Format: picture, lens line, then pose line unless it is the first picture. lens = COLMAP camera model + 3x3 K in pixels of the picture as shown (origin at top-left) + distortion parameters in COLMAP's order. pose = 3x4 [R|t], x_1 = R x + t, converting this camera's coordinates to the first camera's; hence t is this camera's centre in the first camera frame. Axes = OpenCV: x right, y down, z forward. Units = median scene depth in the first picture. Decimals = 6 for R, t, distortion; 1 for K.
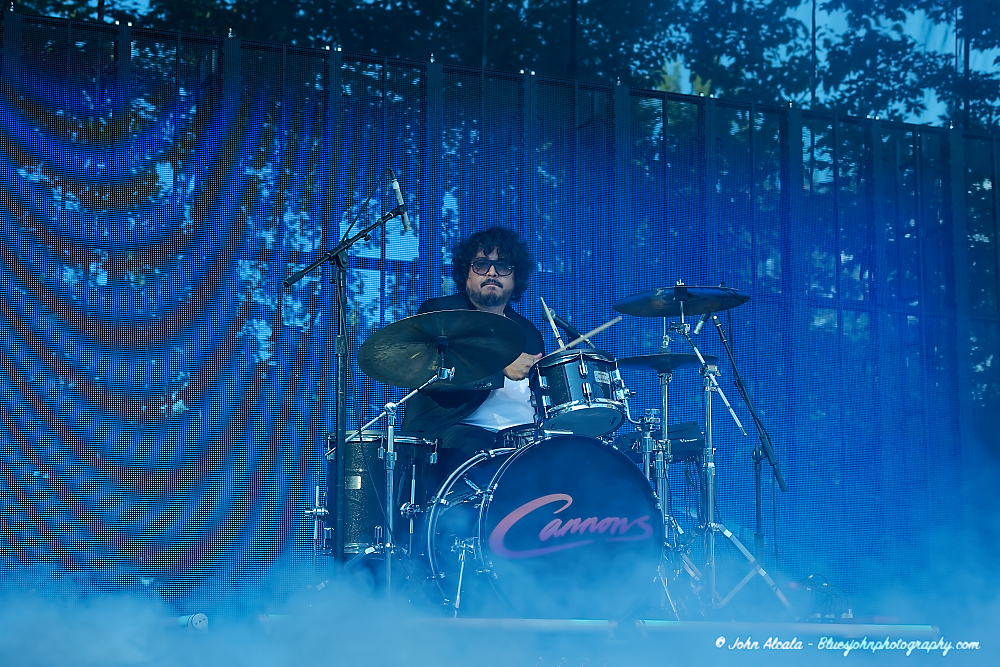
lens RADIAL K [[2184.1, 0, 500.0], [0, 2184.1, 333.5], [0, 0, 1]] dist [-0.035787, -0.115778]
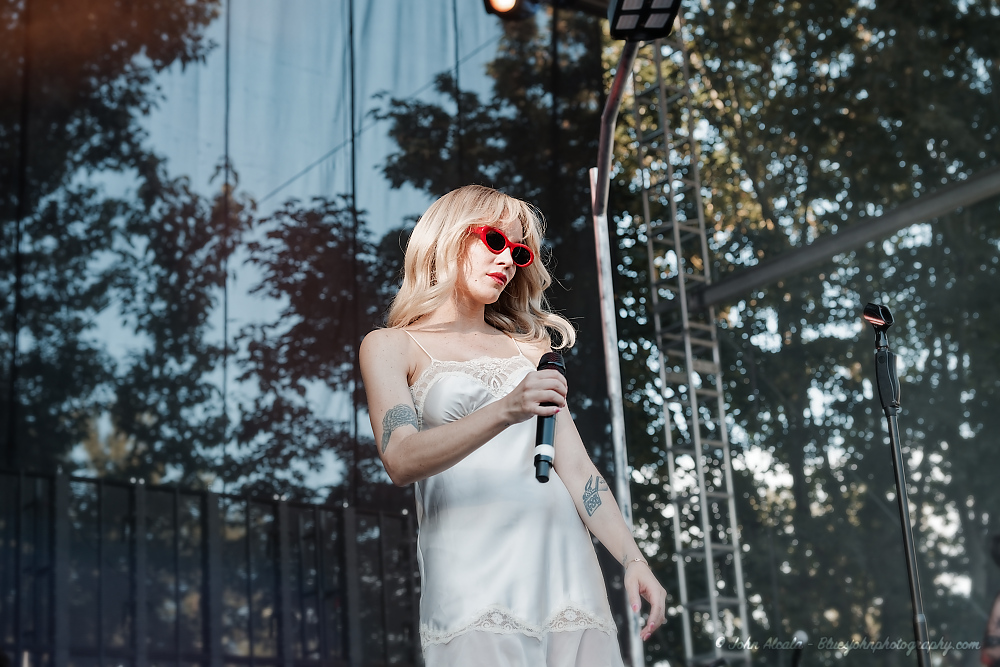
lens RADIAL K [[2184.1, 0, 500.0], [0, 2184.1, 333.5], [0, 0, 1]] dist [-0.035787, -0.115778]
pose [[0.963777, 0.029641, 0.265057, -0.018738], [0.012433, 0.987732, -0.155663, 0.006871], [-0.266420, 0.153320, 0.951585, -0.106666]]
